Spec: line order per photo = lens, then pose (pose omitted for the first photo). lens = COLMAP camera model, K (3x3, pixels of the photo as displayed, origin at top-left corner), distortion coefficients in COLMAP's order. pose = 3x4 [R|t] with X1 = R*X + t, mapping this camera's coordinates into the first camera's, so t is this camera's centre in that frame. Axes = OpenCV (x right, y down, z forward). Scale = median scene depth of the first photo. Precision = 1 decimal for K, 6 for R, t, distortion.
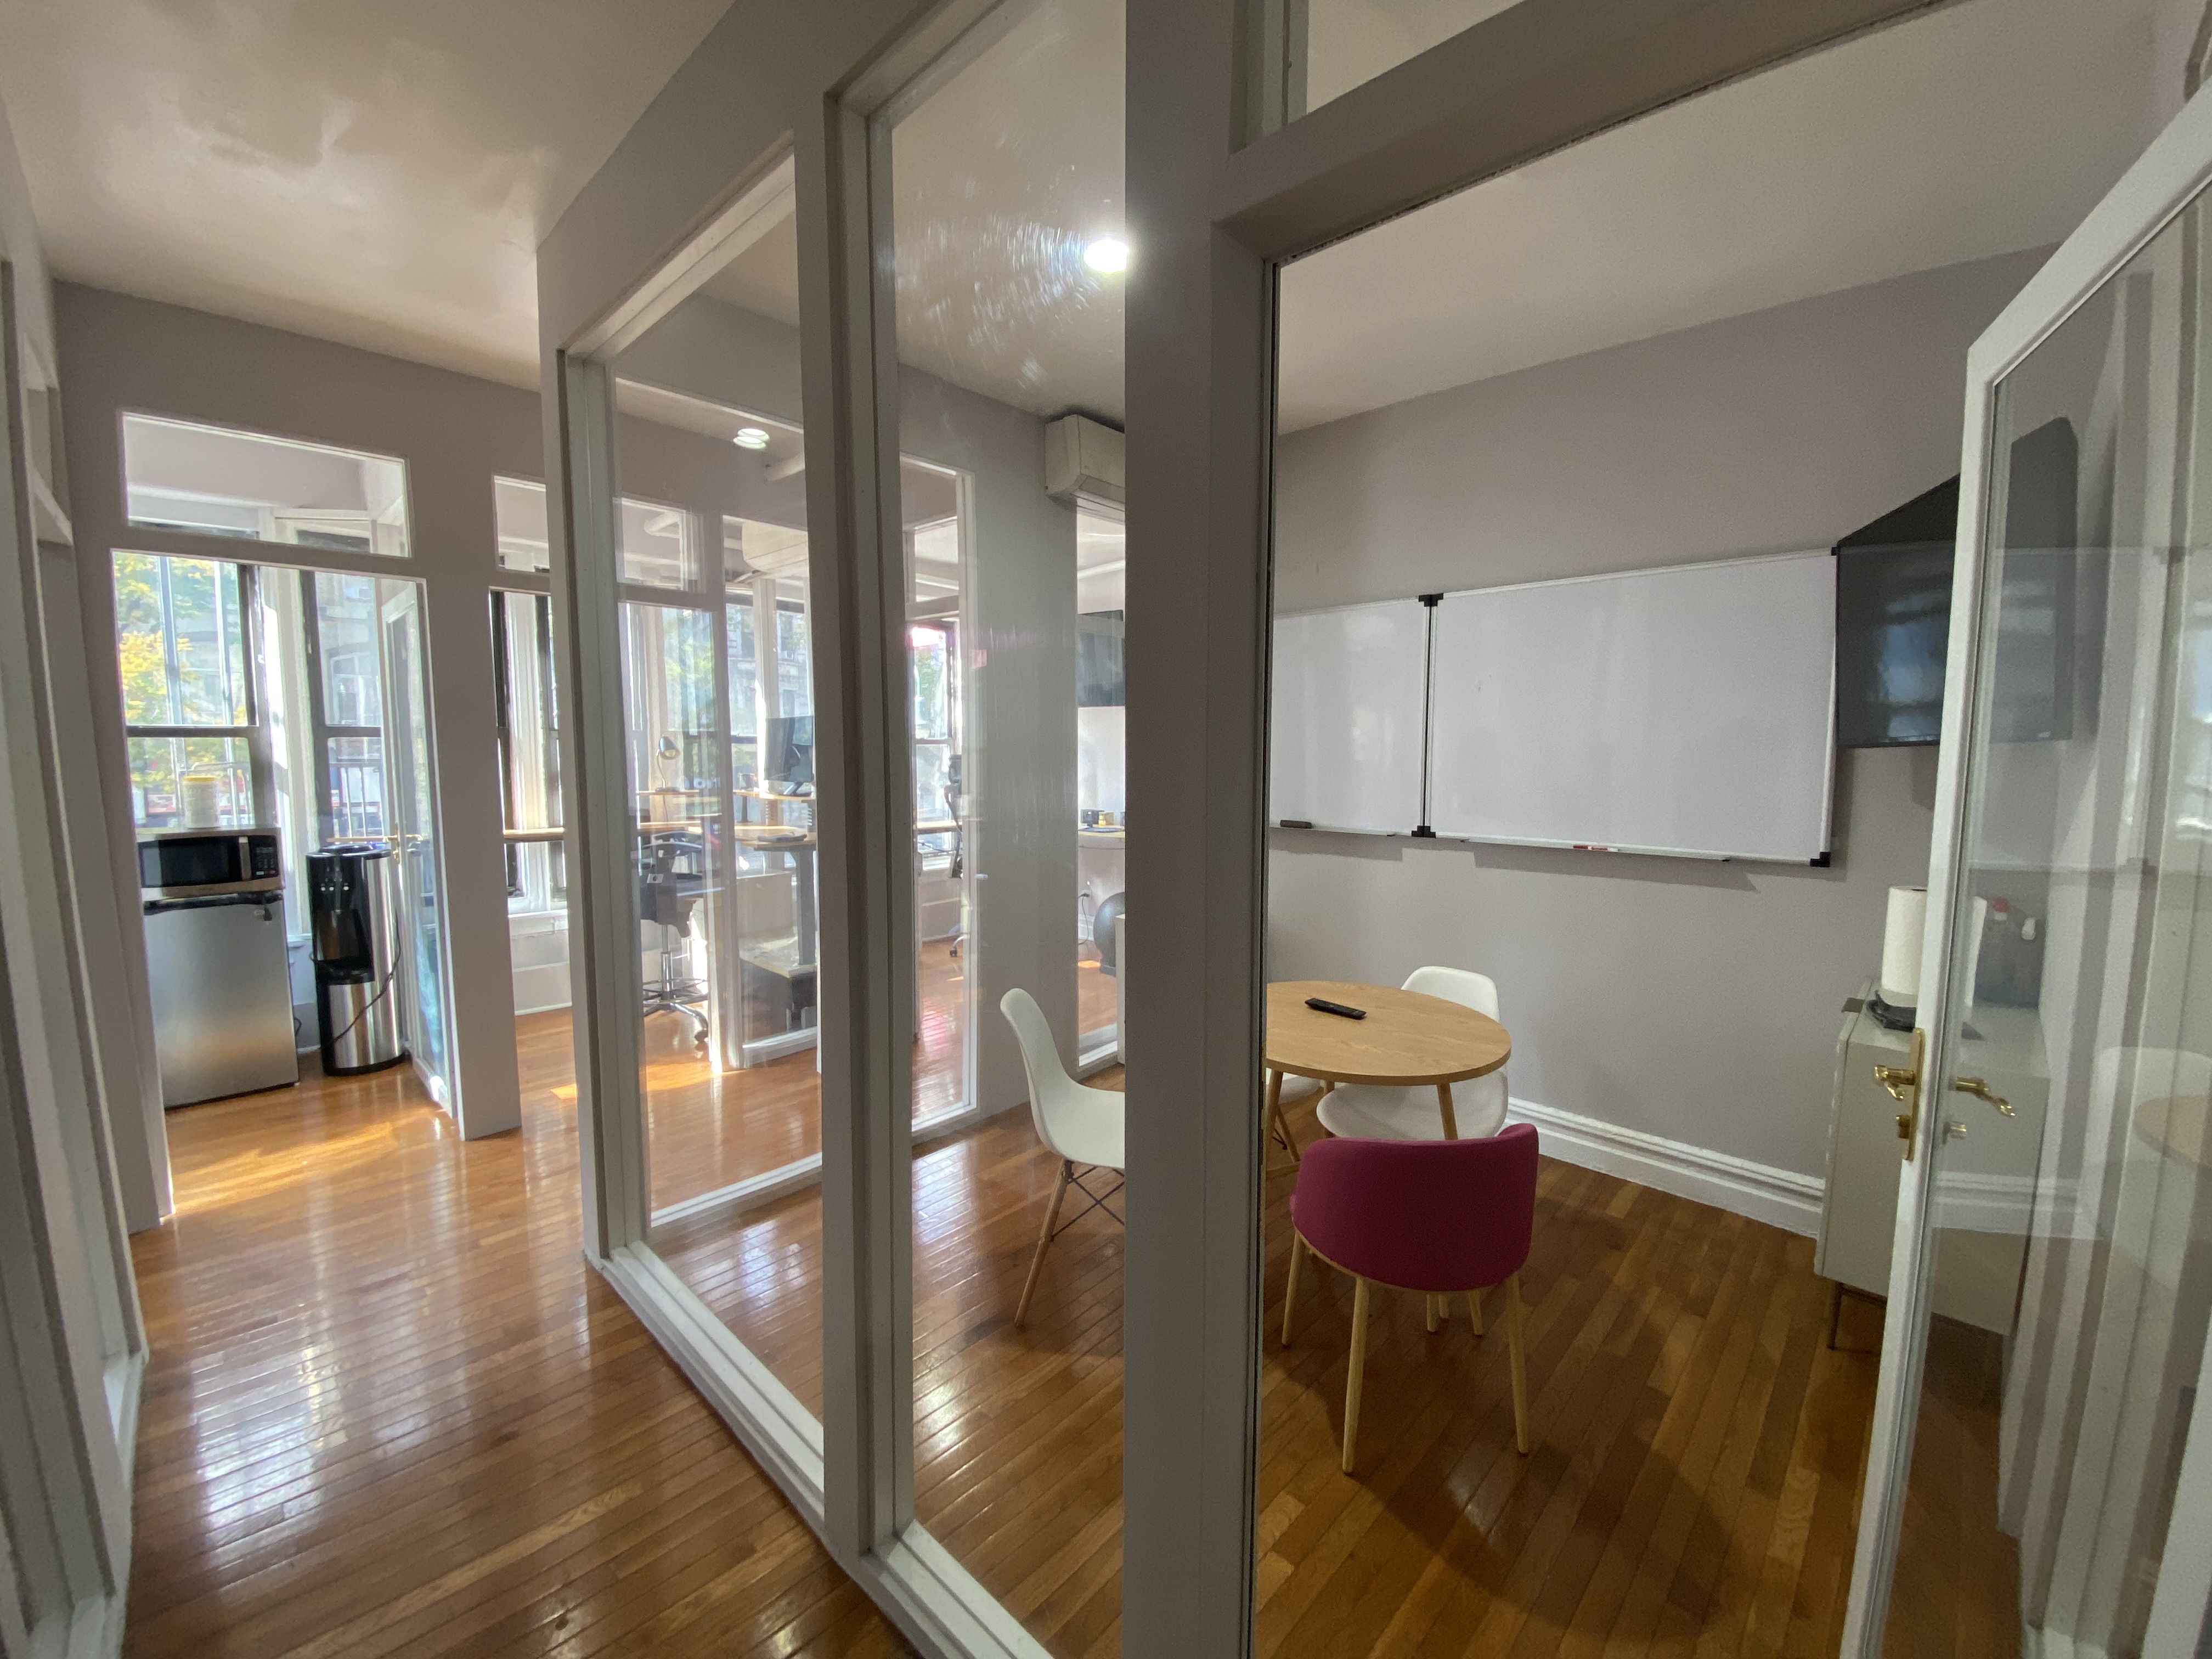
lens RADIAL K [[906.8, 0, 1095.8], [0, 906.8, 828.3], [0, 0, 1]] dist [-0.005148, -0.003390]
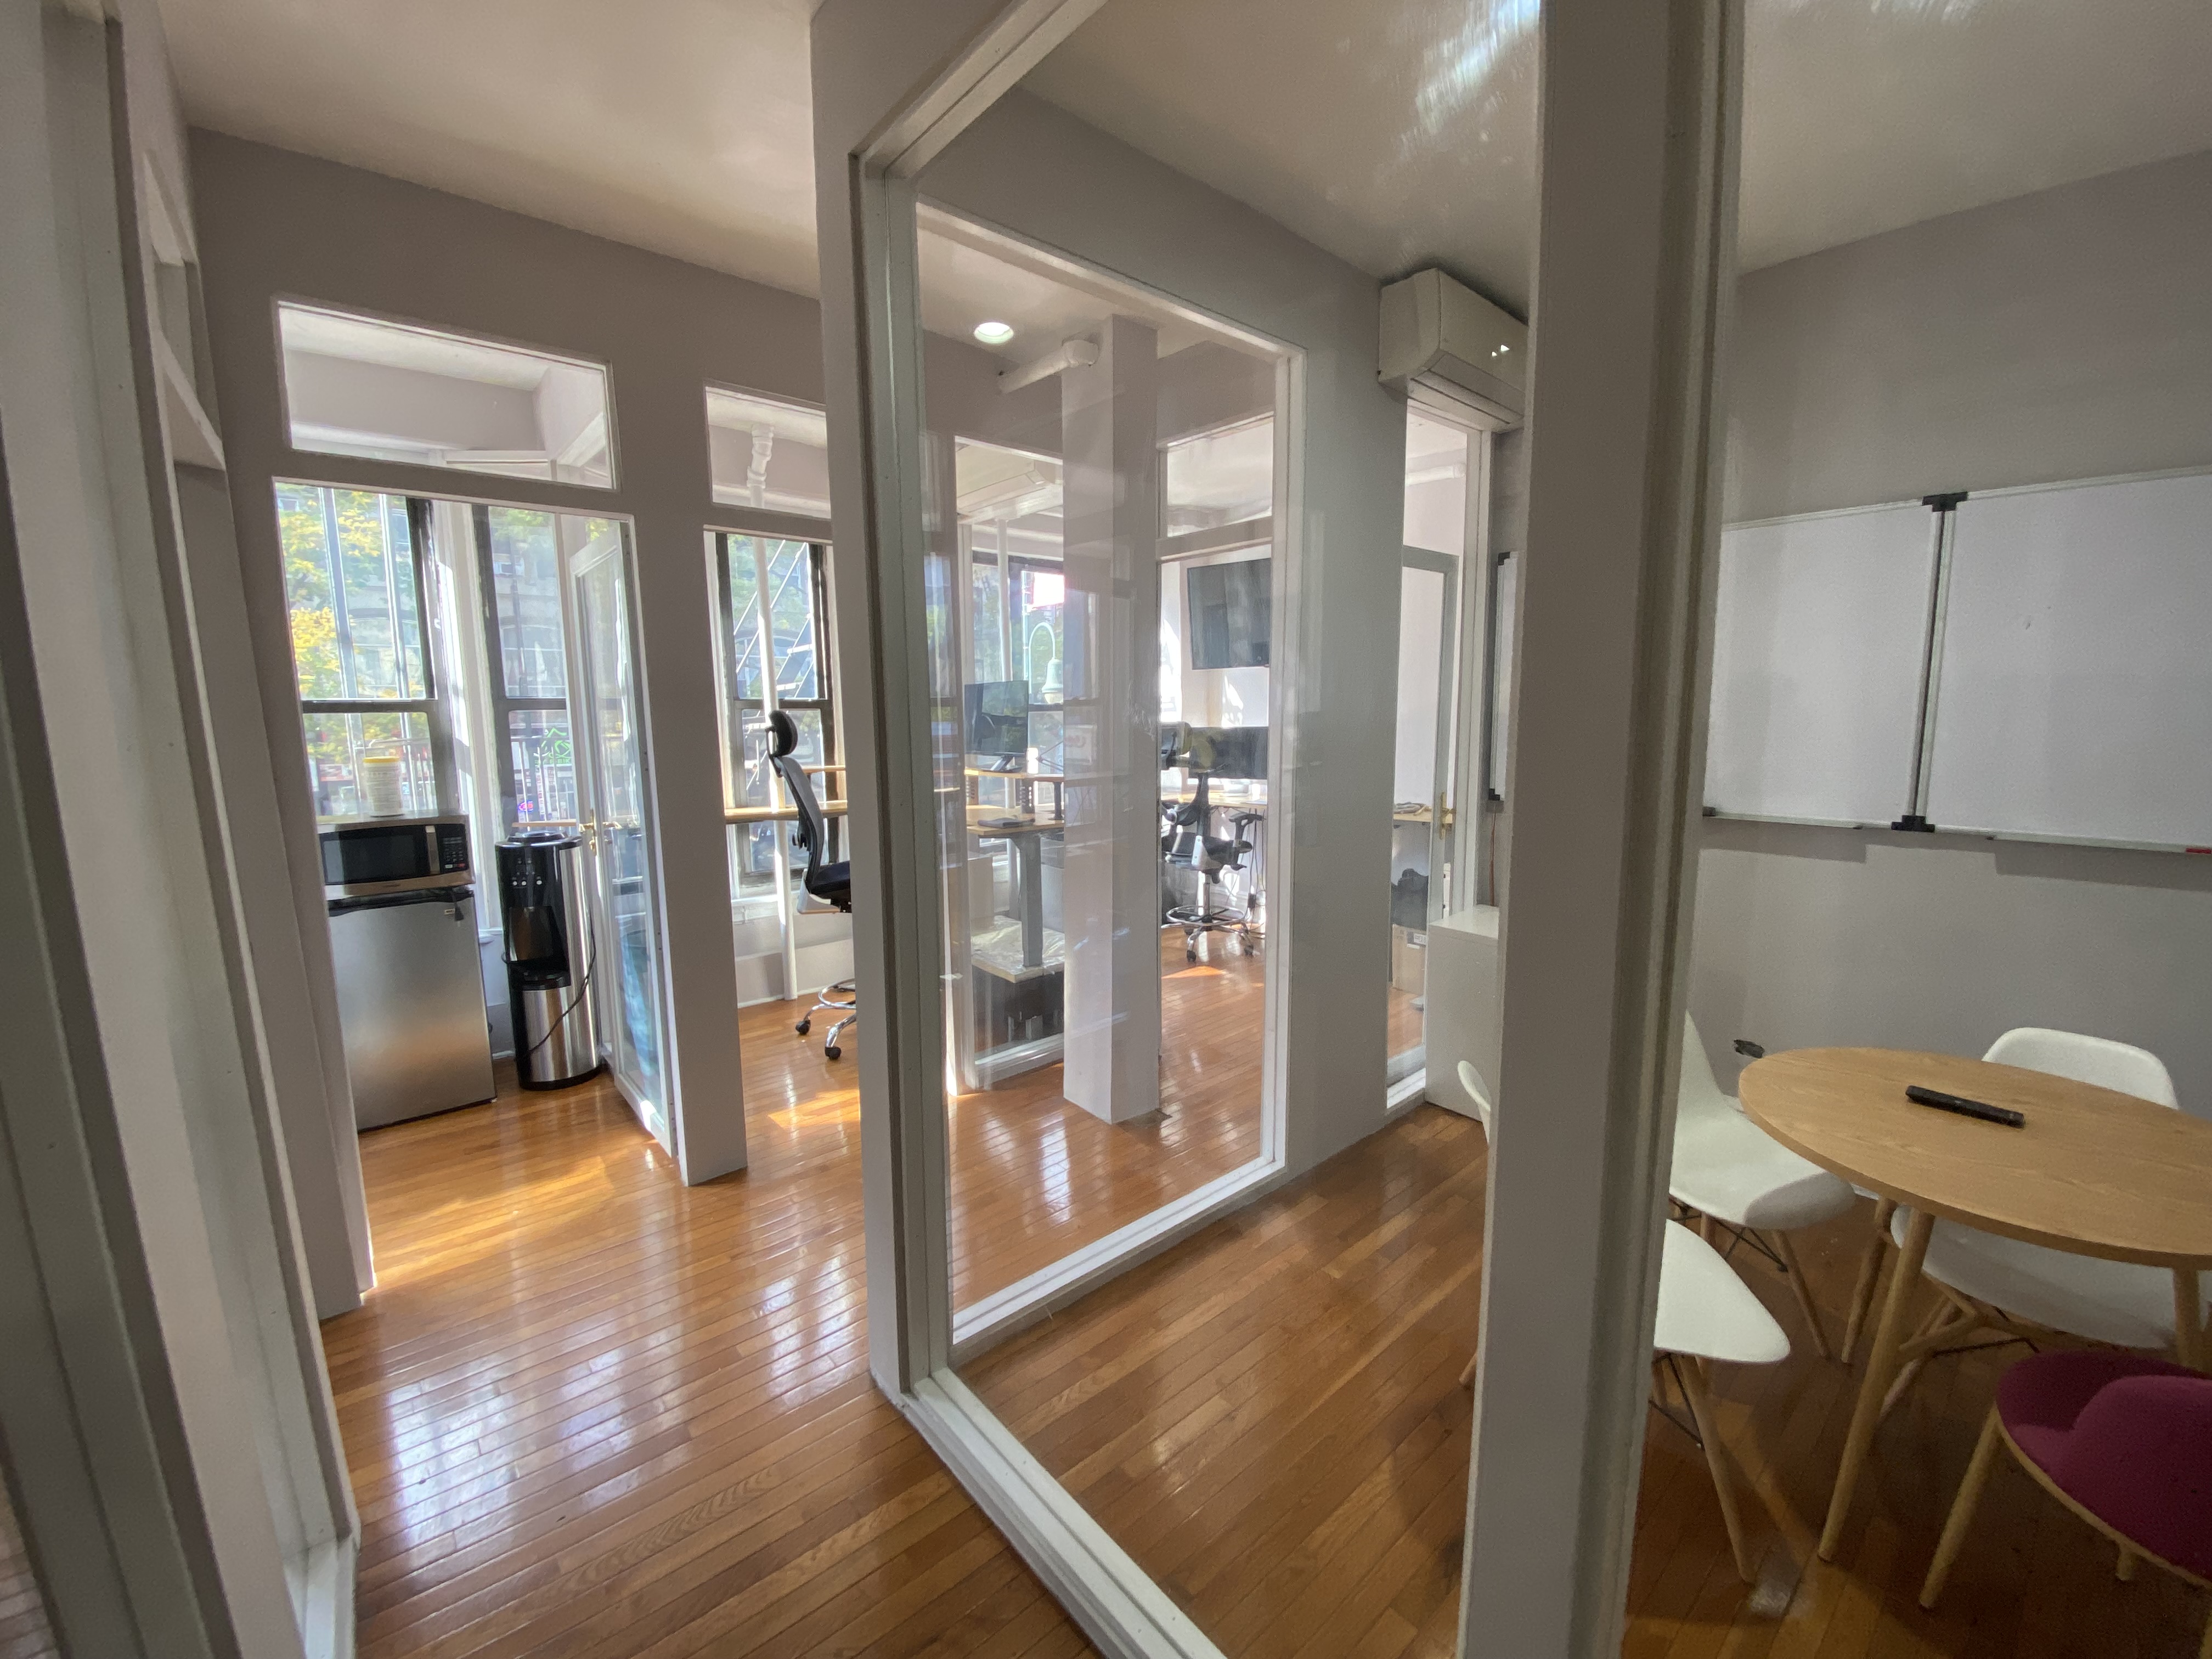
lens RADIAL K [[906.8, 0, 1122.2], [0, 906.8, 829.1], [0, 0, 1]] dist [-0.005148, -0.003390]
pose [[0.995927, -0.001667, -0.090147, -0.198068], [0.005184, 0.999234, 0.038800, -0.017876], [0.090013, -0.039109, 0.995172, 0.188039]]
